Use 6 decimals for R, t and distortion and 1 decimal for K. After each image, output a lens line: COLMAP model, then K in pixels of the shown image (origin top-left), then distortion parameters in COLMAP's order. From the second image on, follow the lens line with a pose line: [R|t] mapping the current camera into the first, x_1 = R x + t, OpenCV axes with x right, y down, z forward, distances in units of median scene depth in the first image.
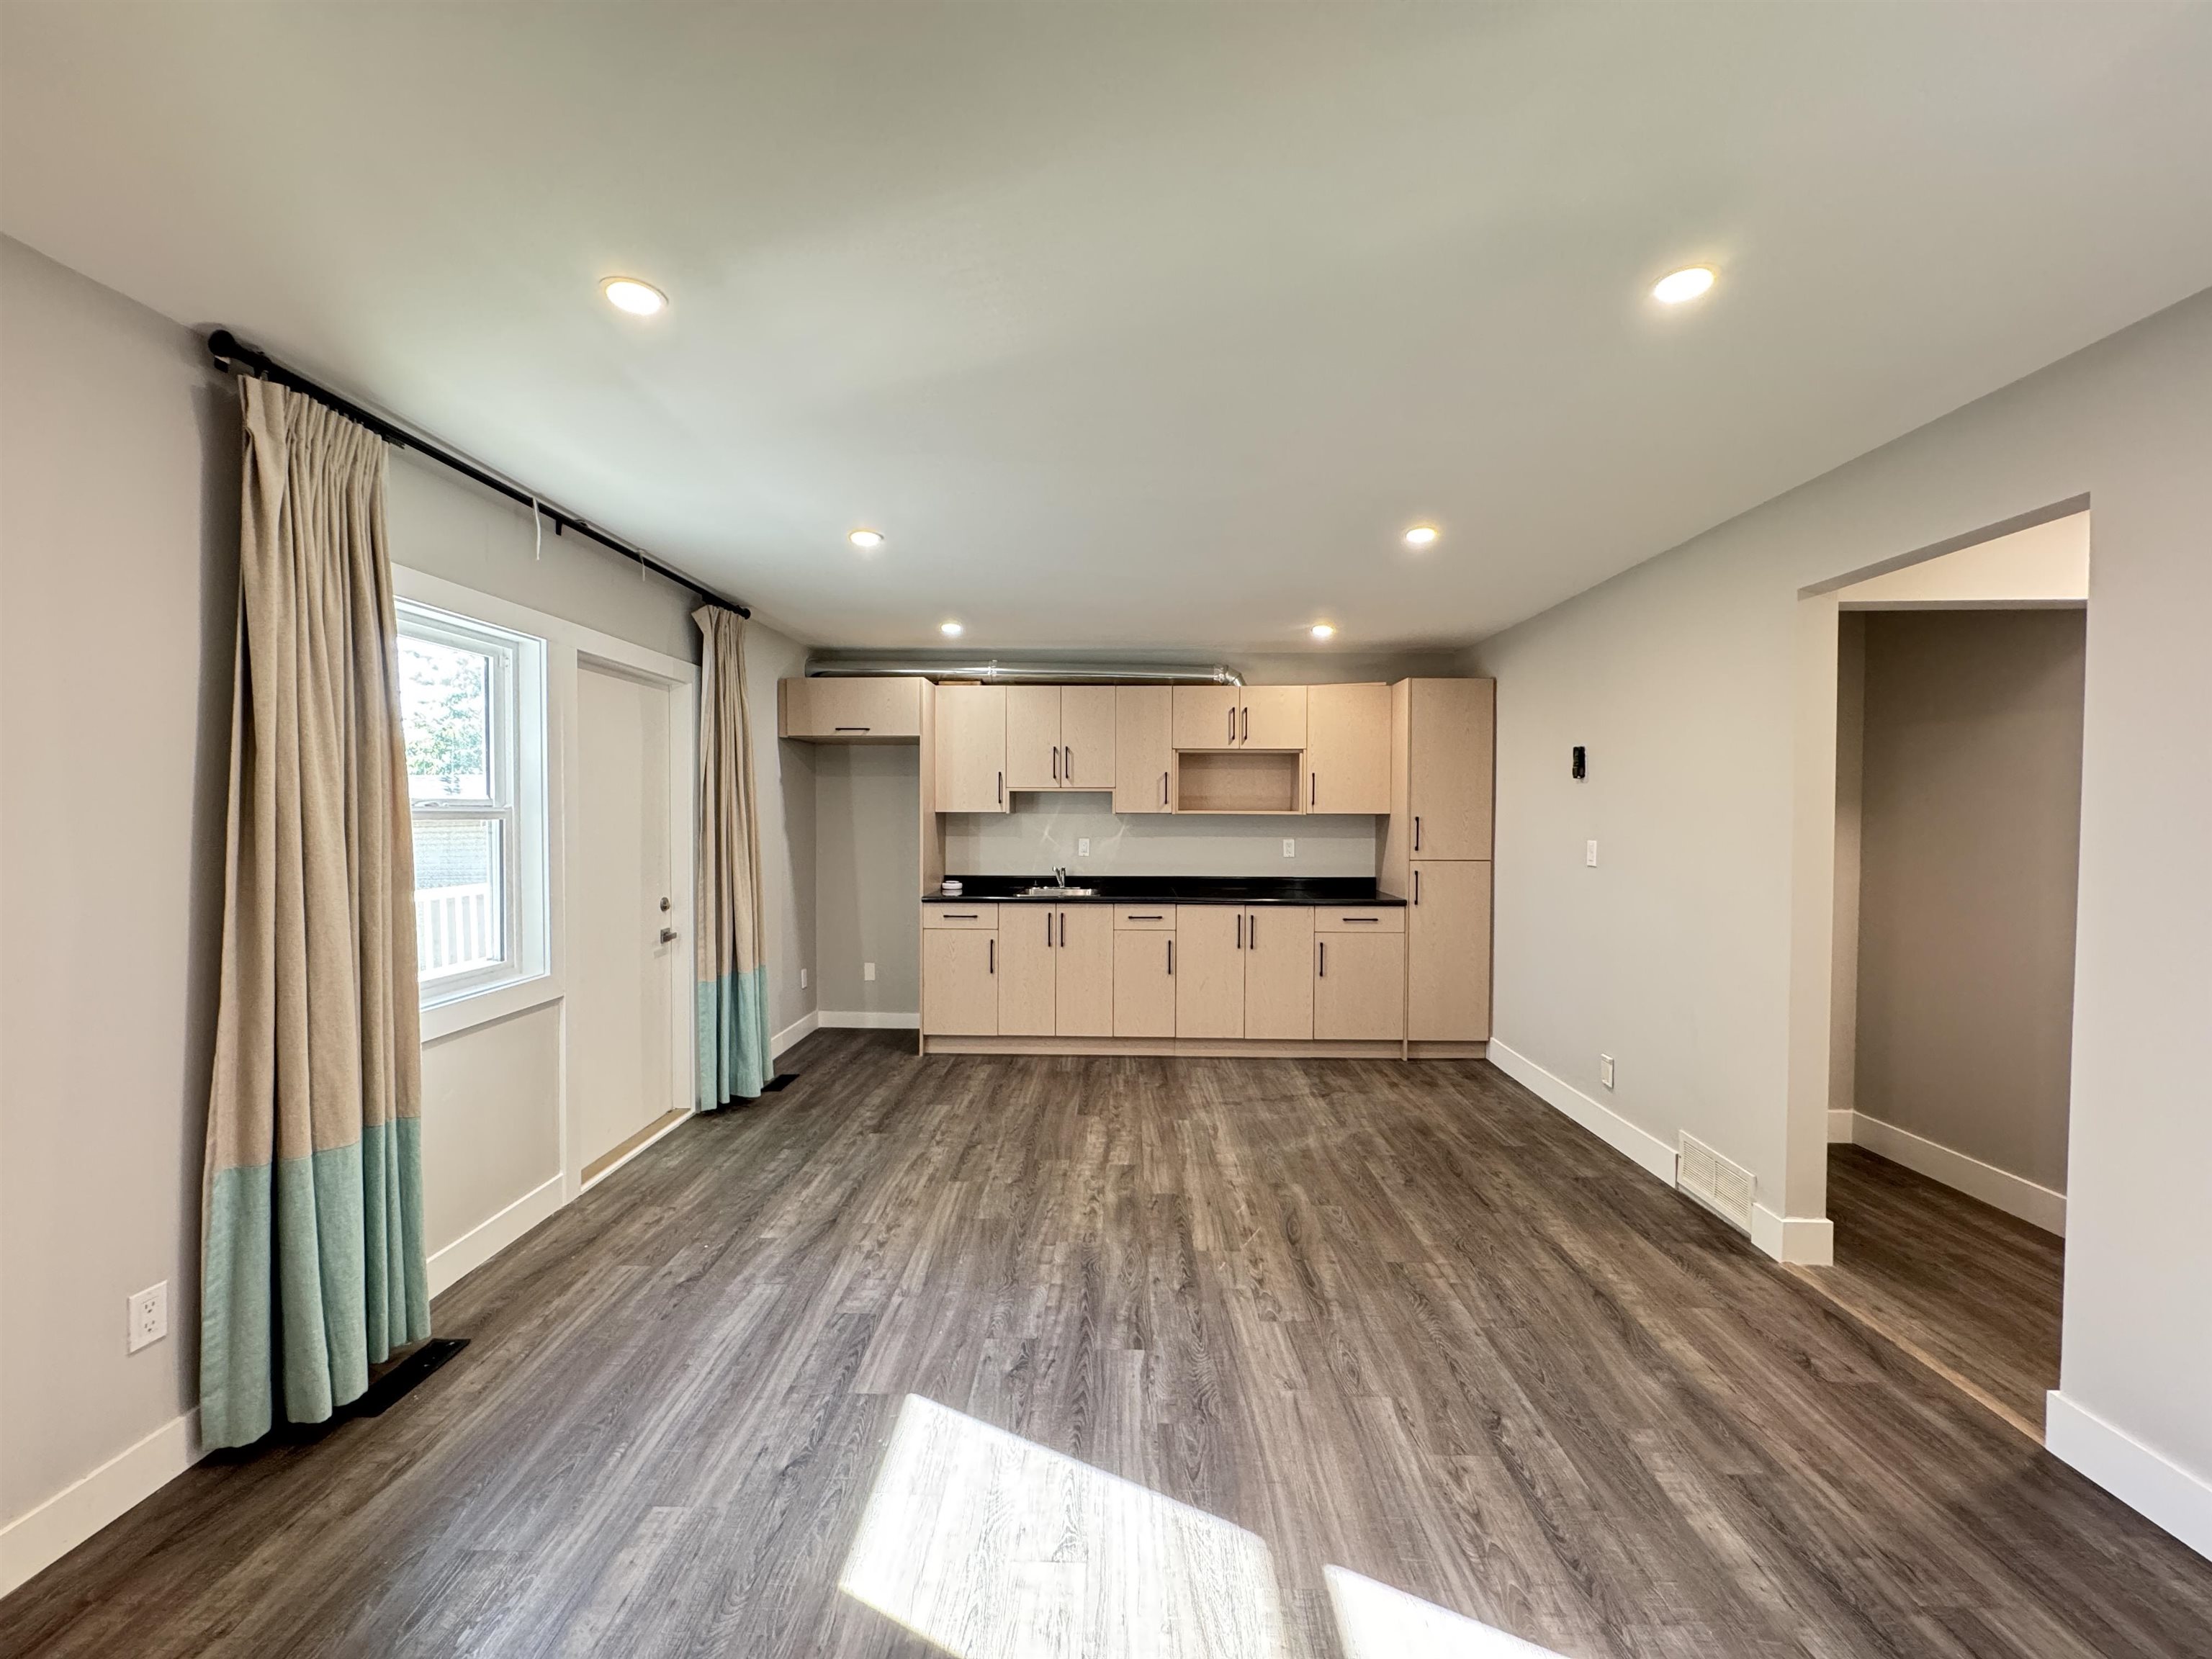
lens RADIAL K [[884.8, 0, 1106.5], [0, 884.8, 827.8], [0, 0, 1]] dist [-0.004842, 0.000646]
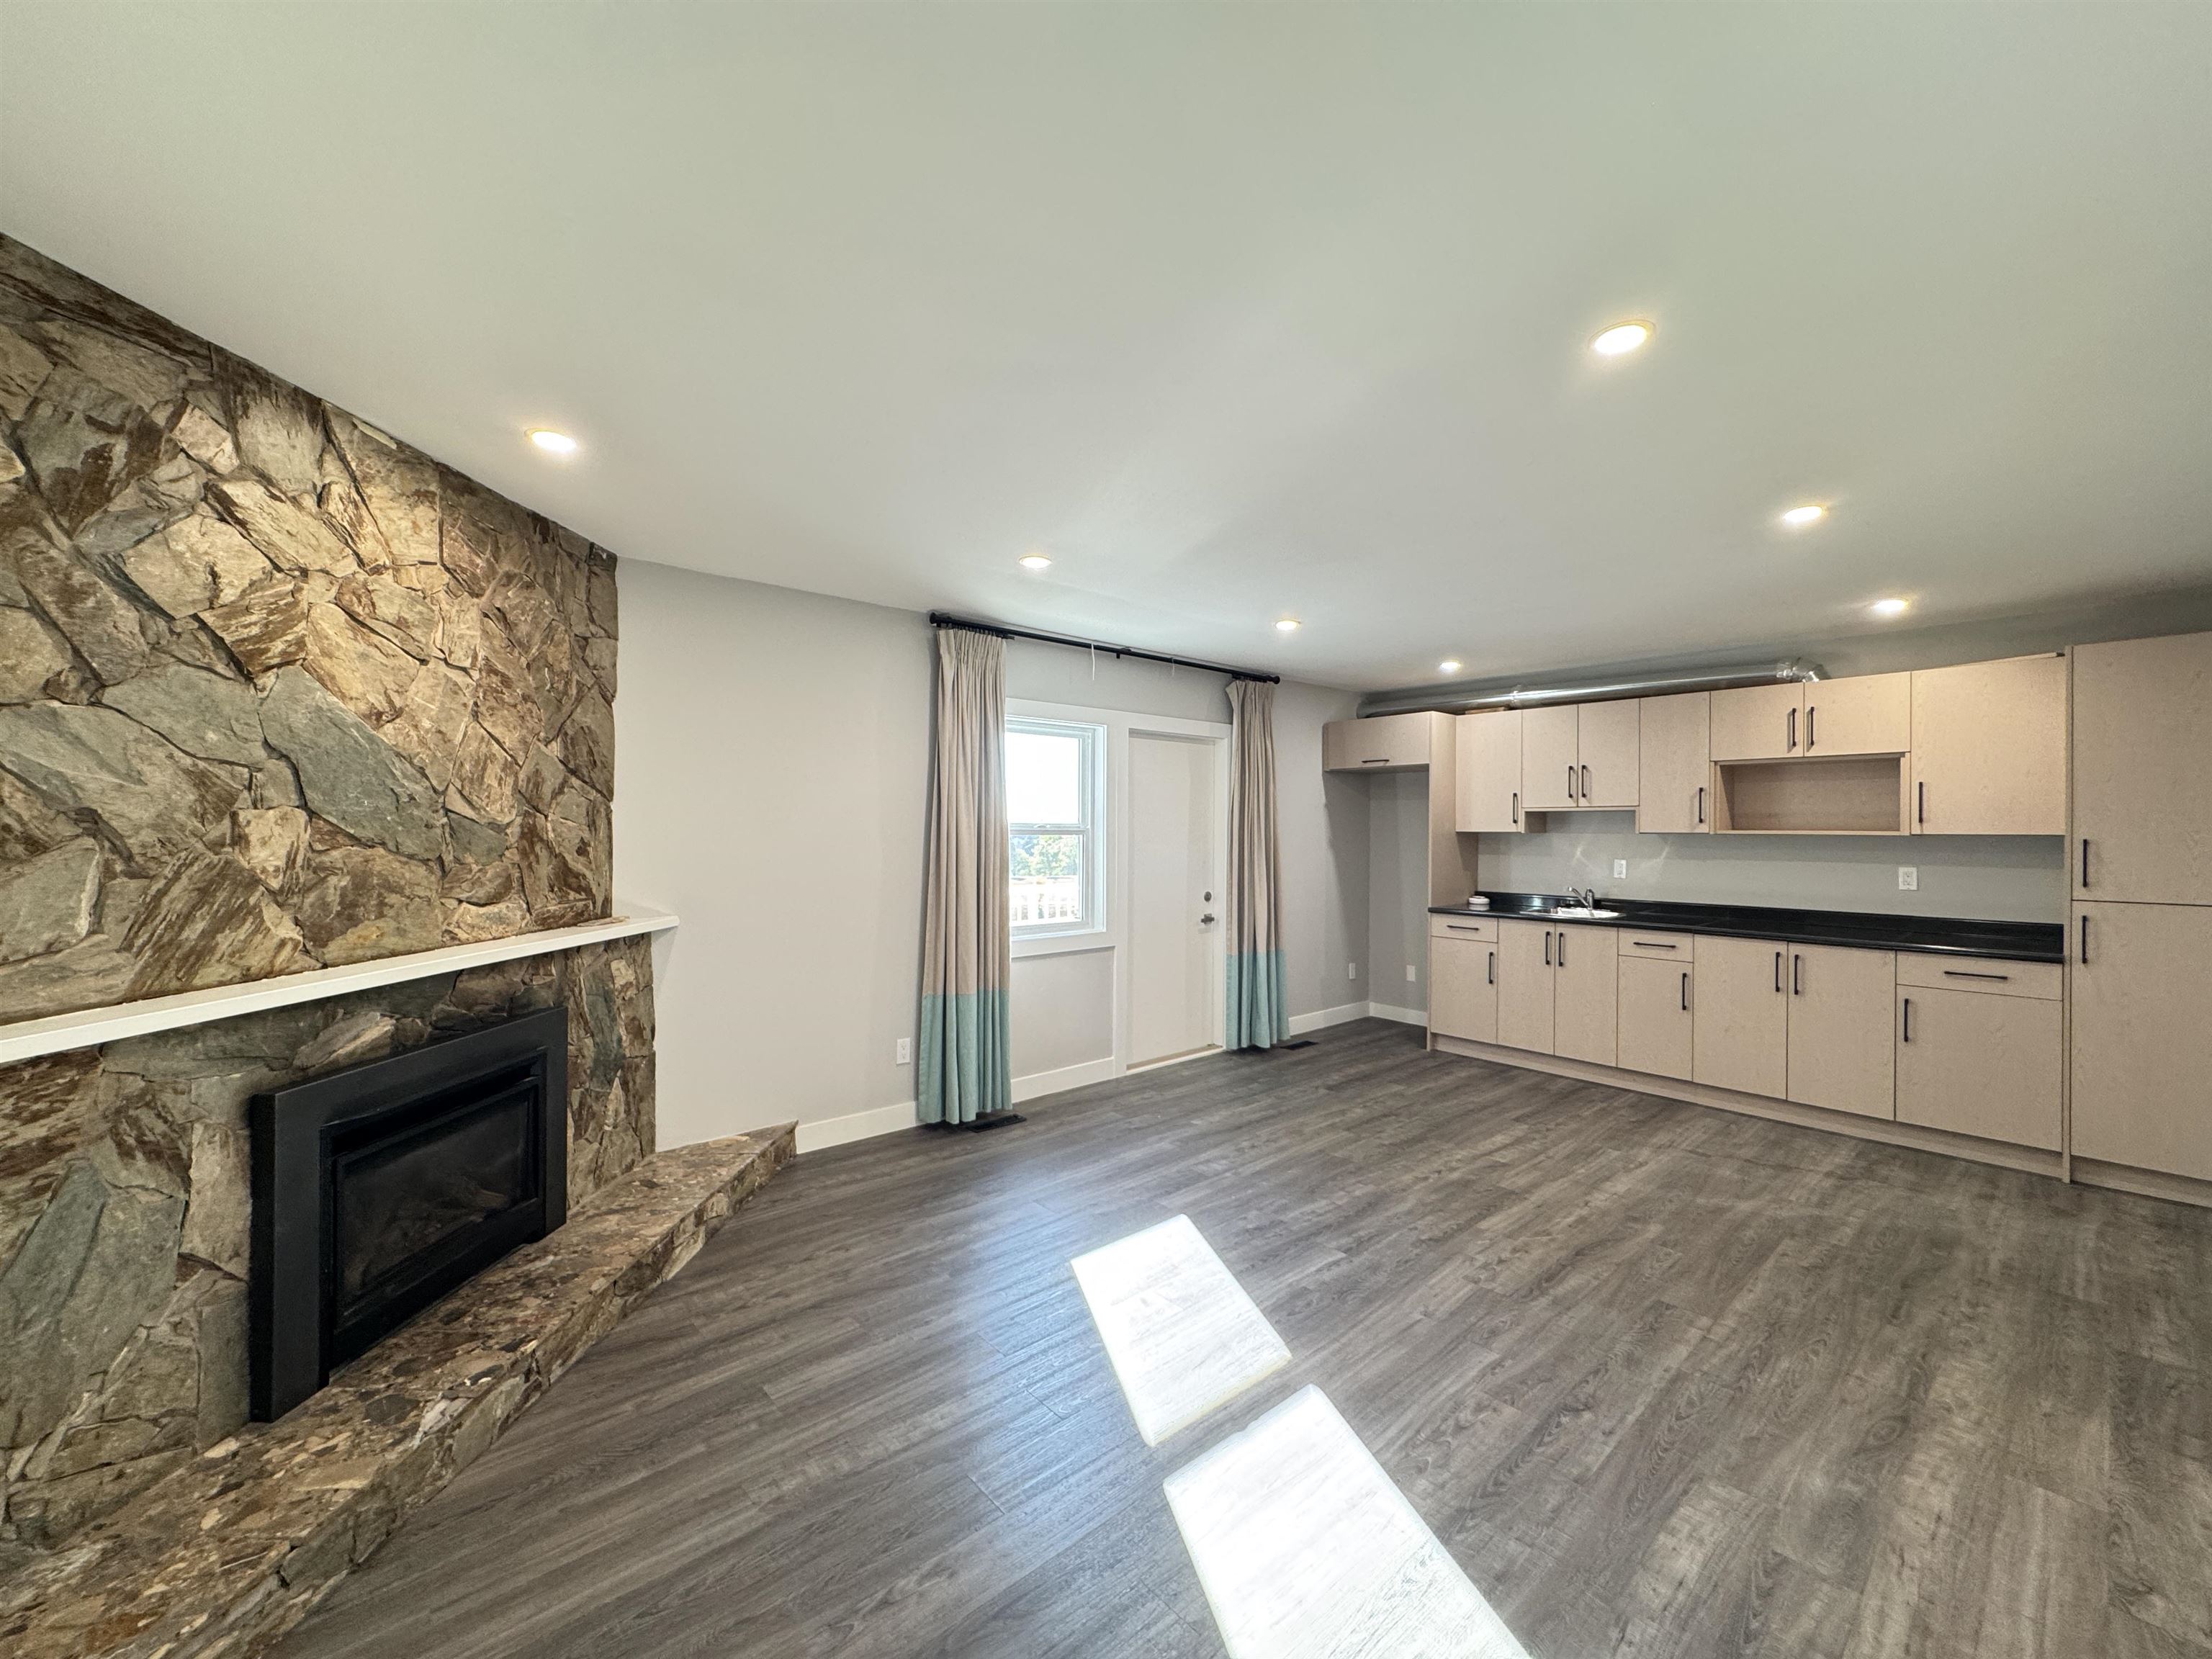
lens RADIAL K [[884.8, 0, 1094.6], [0, 884.8, 831.2], [0, 0, 1]] dist [-0.004842, 0.000646]
pose [[0.663695, 0.000461, -0.748004, 0.439414], [-0.014756, 0.999813, -0.012477, 0.002181], [0.747858, 0.019318, 0.663577, -0.074243]]
